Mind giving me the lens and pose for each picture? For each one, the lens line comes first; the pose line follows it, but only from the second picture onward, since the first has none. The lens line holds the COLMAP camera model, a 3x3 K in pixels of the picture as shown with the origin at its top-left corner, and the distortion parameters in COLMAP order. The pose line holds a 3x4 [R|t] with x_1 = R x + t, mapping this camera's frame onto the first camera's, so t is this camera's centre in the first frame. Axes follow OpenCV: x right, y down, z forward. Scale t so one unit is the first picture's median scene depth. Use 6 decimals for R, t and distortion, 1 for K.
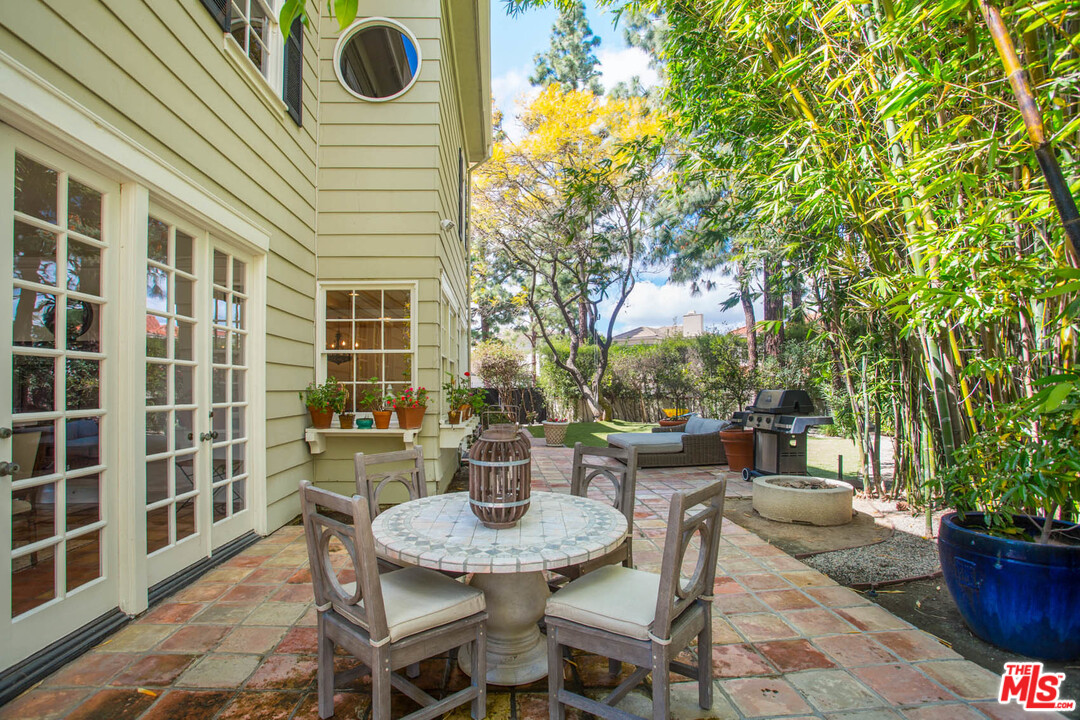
lens RADIAL K [[525.5, 0, 538.0], [0, 525.5, 389.6], [0, 0, 1]] dist [0.000757, 0.000044]
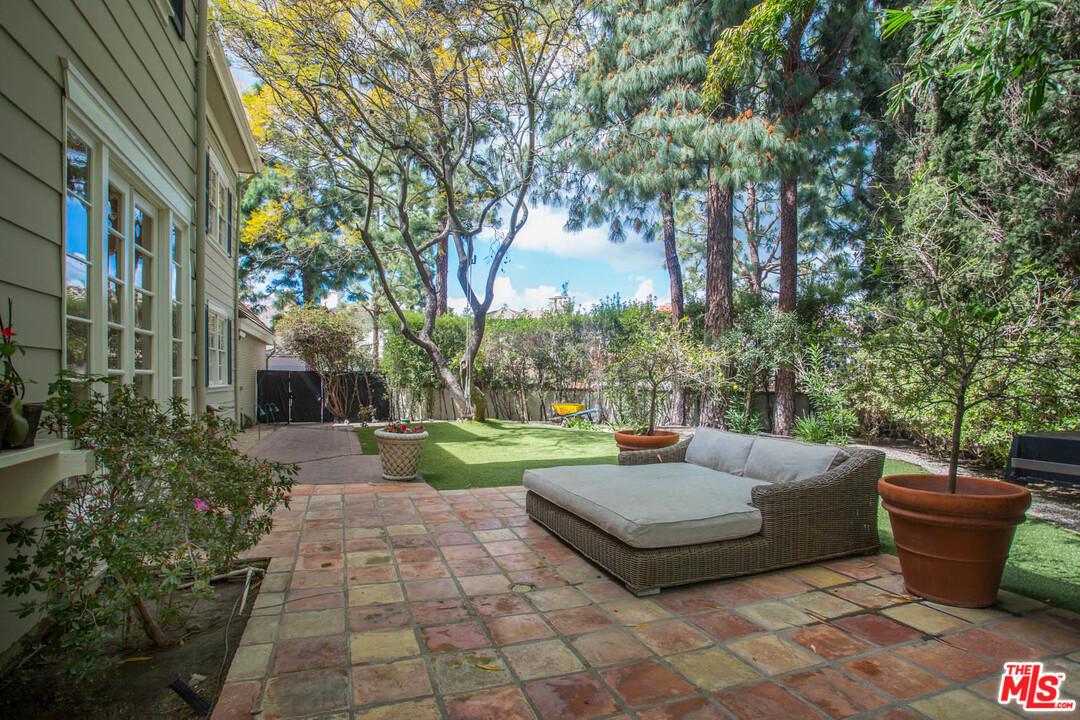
lens RADIAL K [[525.5, 0, 538.0], [0, 525.5, 389.6], [0, 0, 1]] dist [0.000757, 0.000044]
pose [[0.959549, 0.022713, 0.280624, 0.011075], [-0.026828, 0.999581, 0.010829, 0.007676], [-0.280260, -0.017920, 0.959757, 0.269285]]
